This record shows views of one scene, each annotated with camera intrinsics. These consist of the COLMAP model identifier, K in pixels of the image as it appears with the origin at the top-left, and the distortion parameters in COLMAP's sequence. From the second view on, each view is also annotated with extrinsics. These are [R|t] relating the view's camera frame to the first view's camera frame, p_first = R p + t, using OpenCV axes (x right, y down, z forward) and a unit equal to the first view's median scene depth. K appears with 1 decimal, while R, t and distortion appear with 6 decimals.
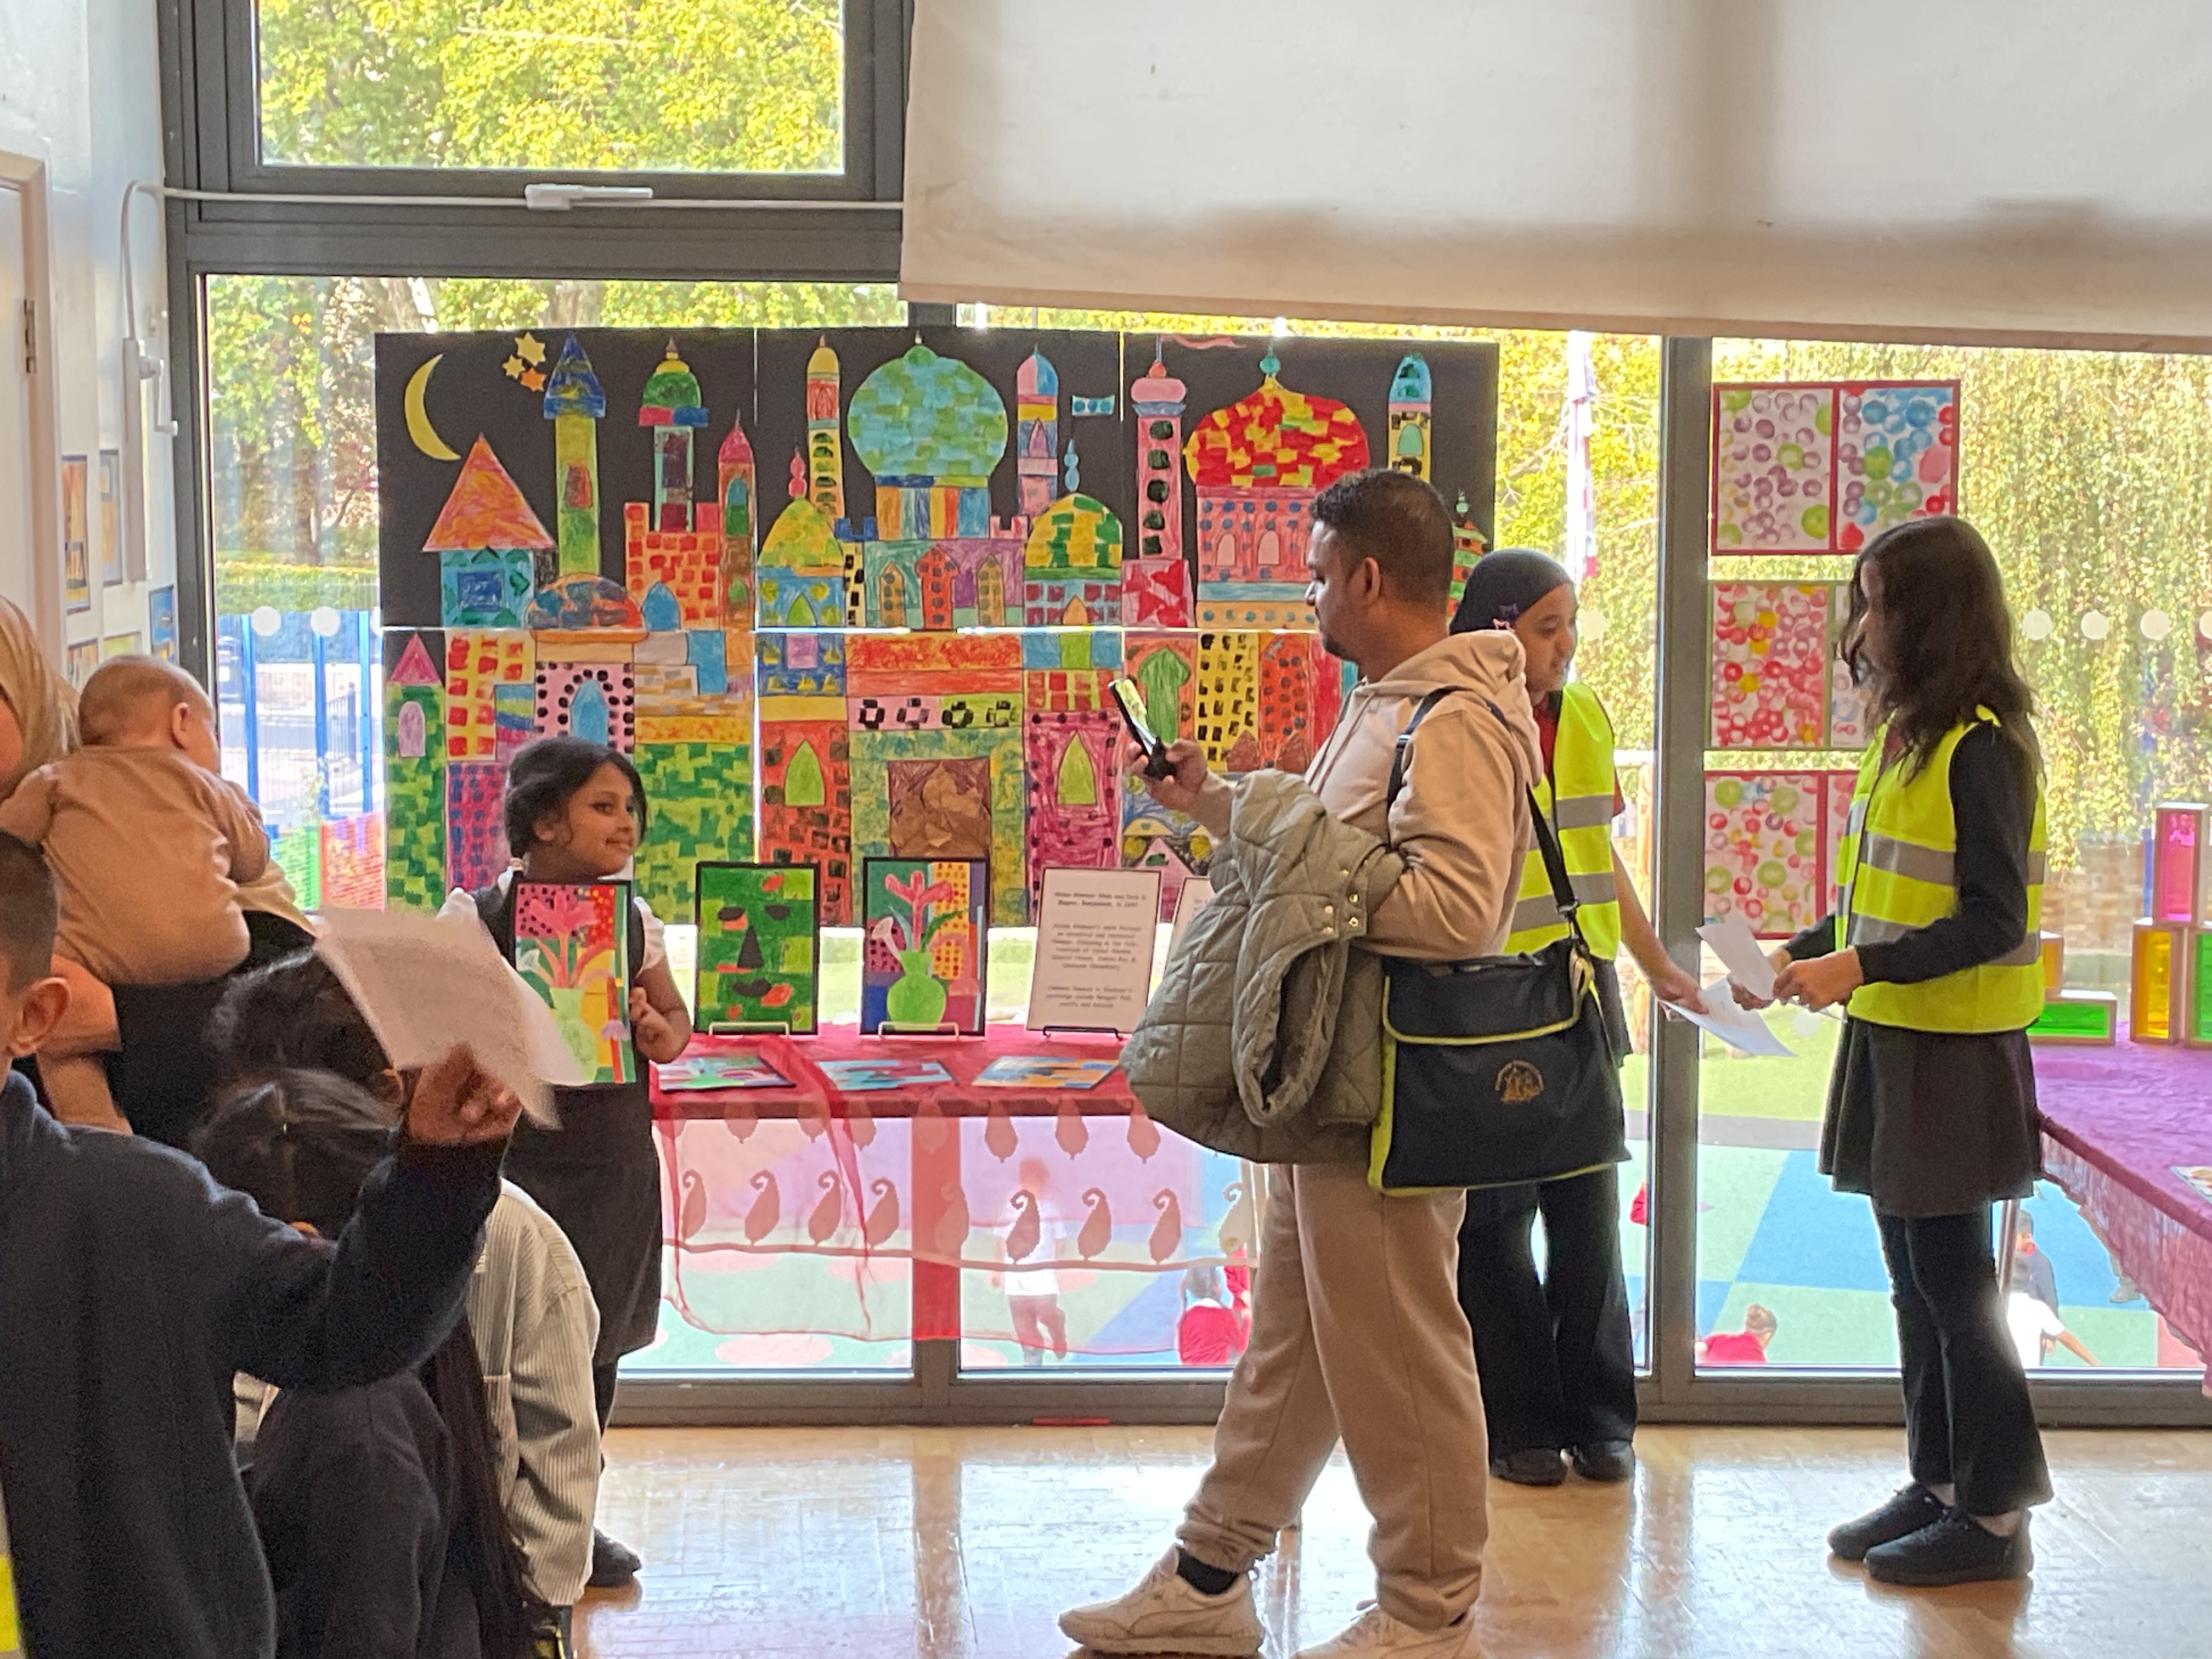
lens RADIAL K [[3789.0, 0, 1106.0], [0, 3789.0, 829.5], [0, 0, 1]] dist [0.084675, 0.035030]
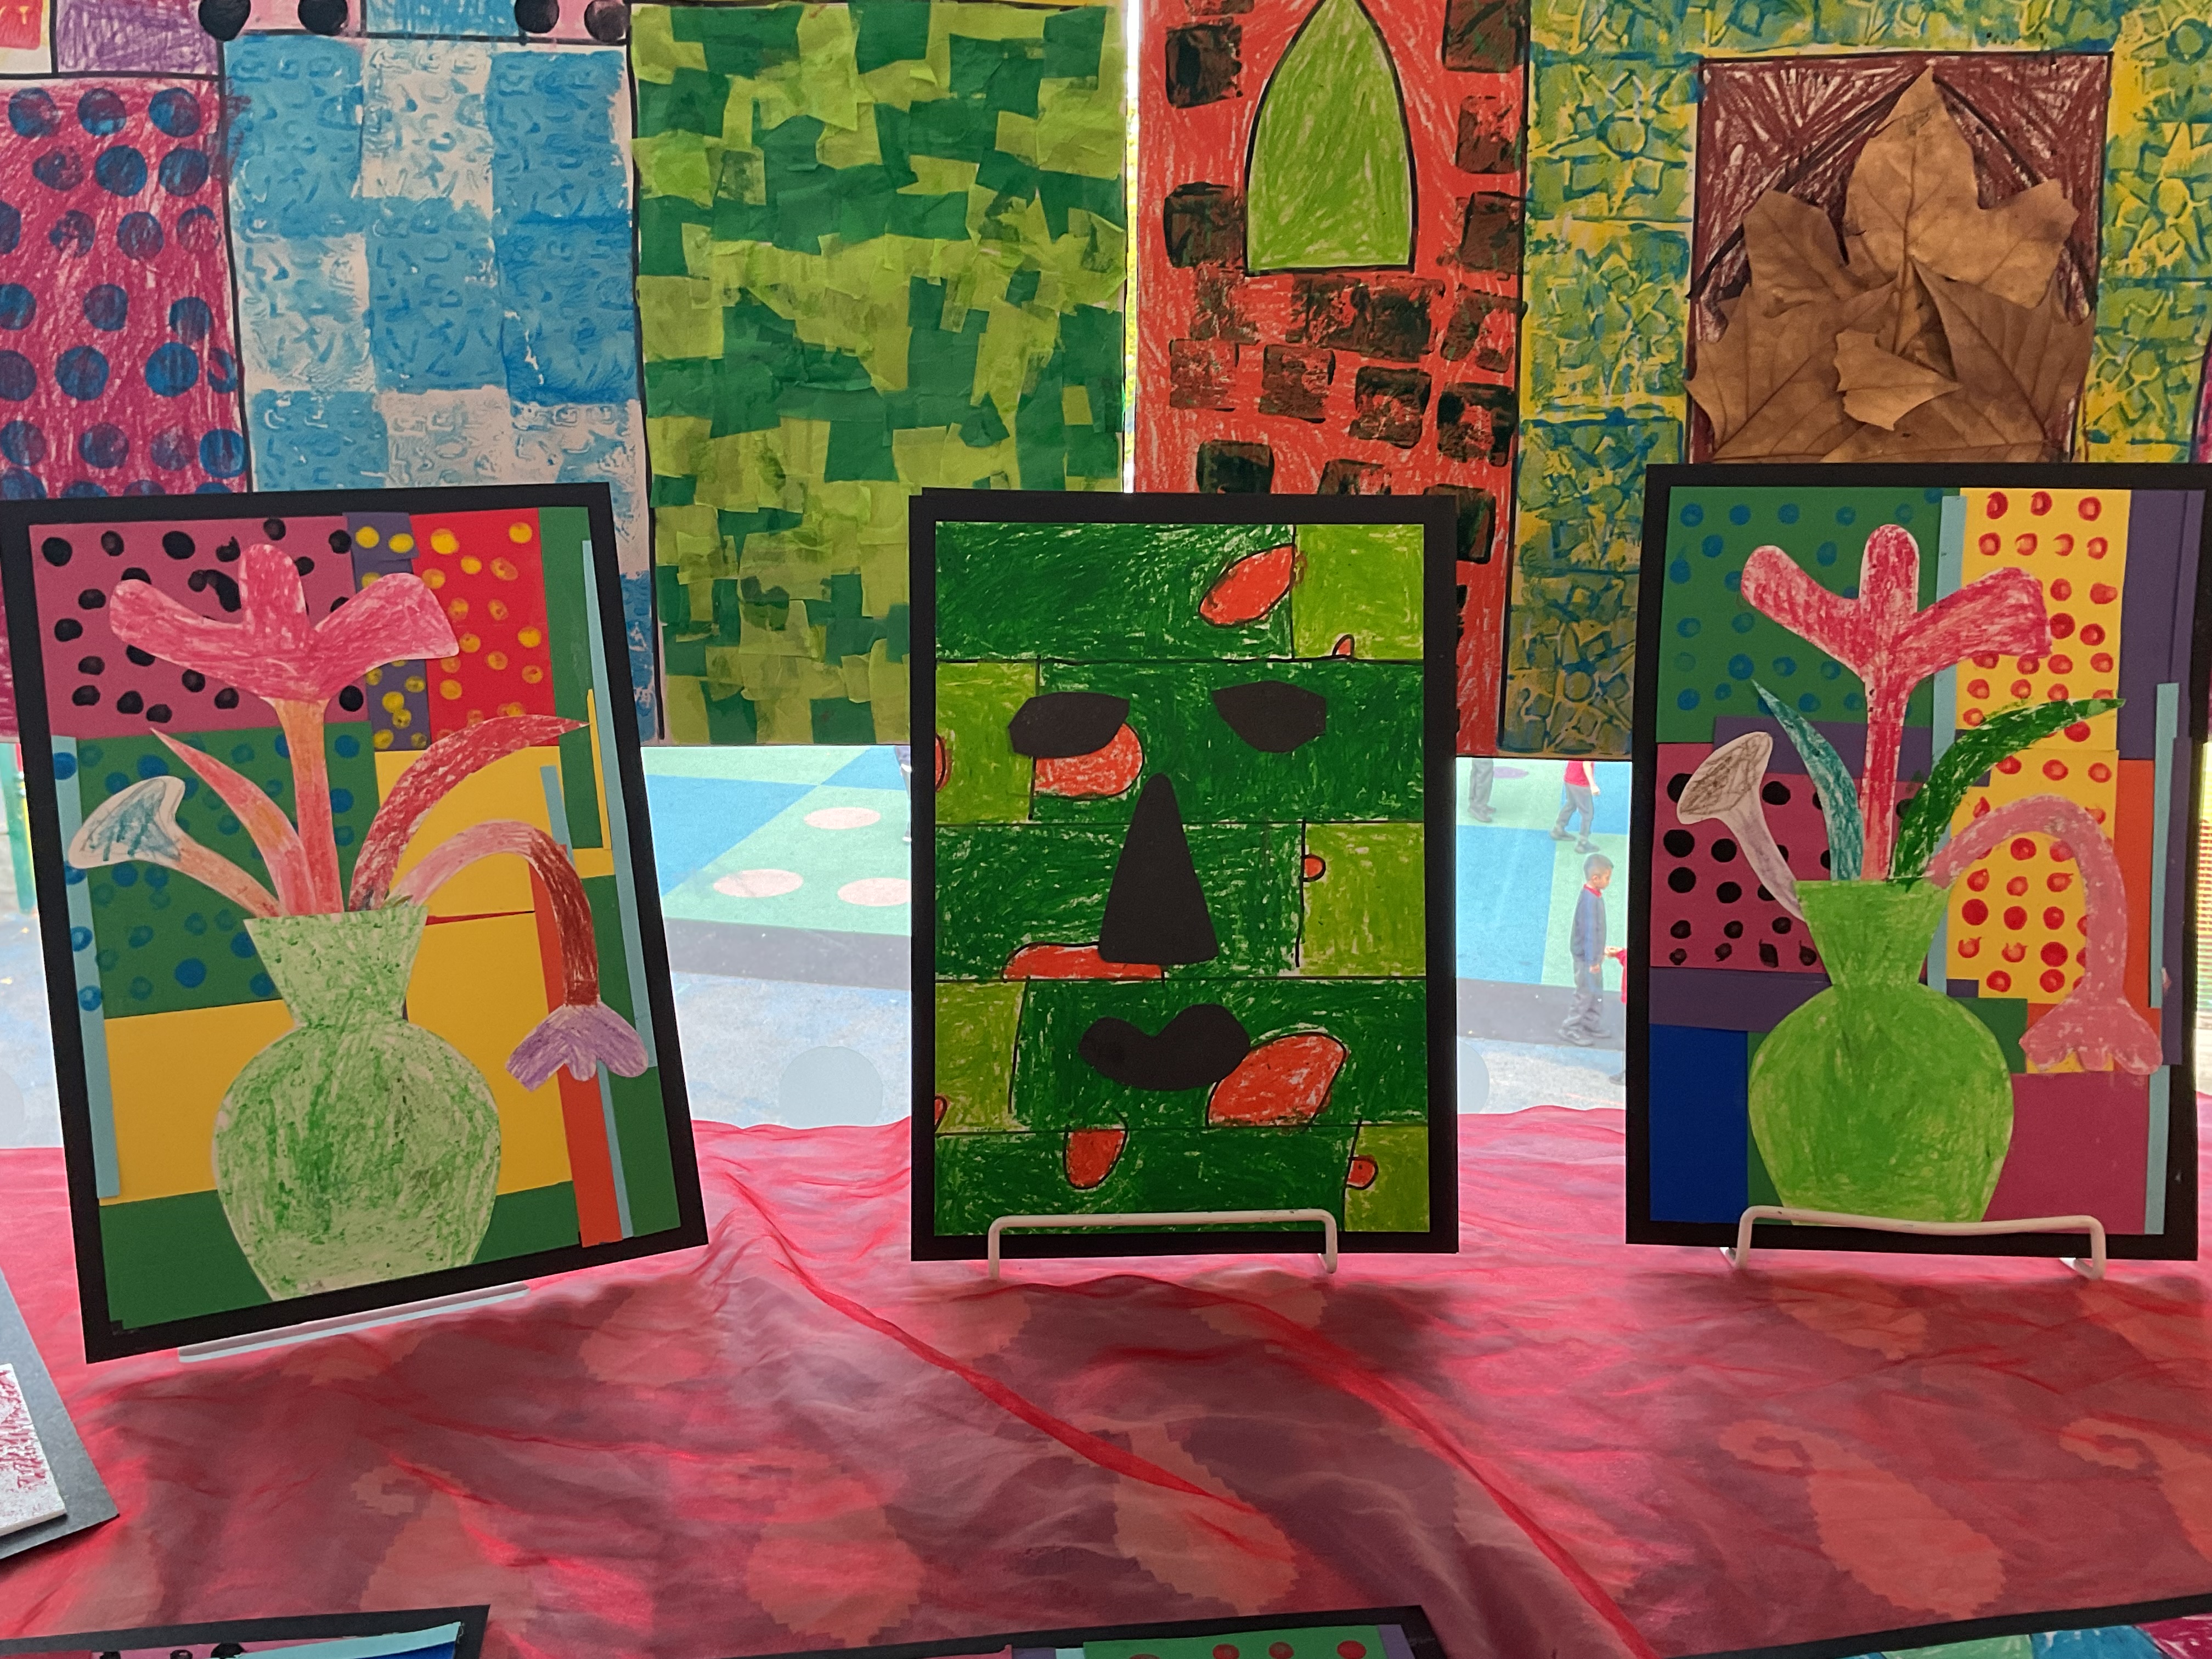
lens RADIAL K [[2347.6, 0, 1110.4], [0, 2347.6, 890.3], [0, 0, 1]] dist [0.156721, -0.395190]
pose [[0.999582, -0.008094, 0.027748, -0.098889], [0.003578, 0.987255, 0.159106, 0.009415], [-0.028682, -0.158940, 0.986872, 0.844321]]
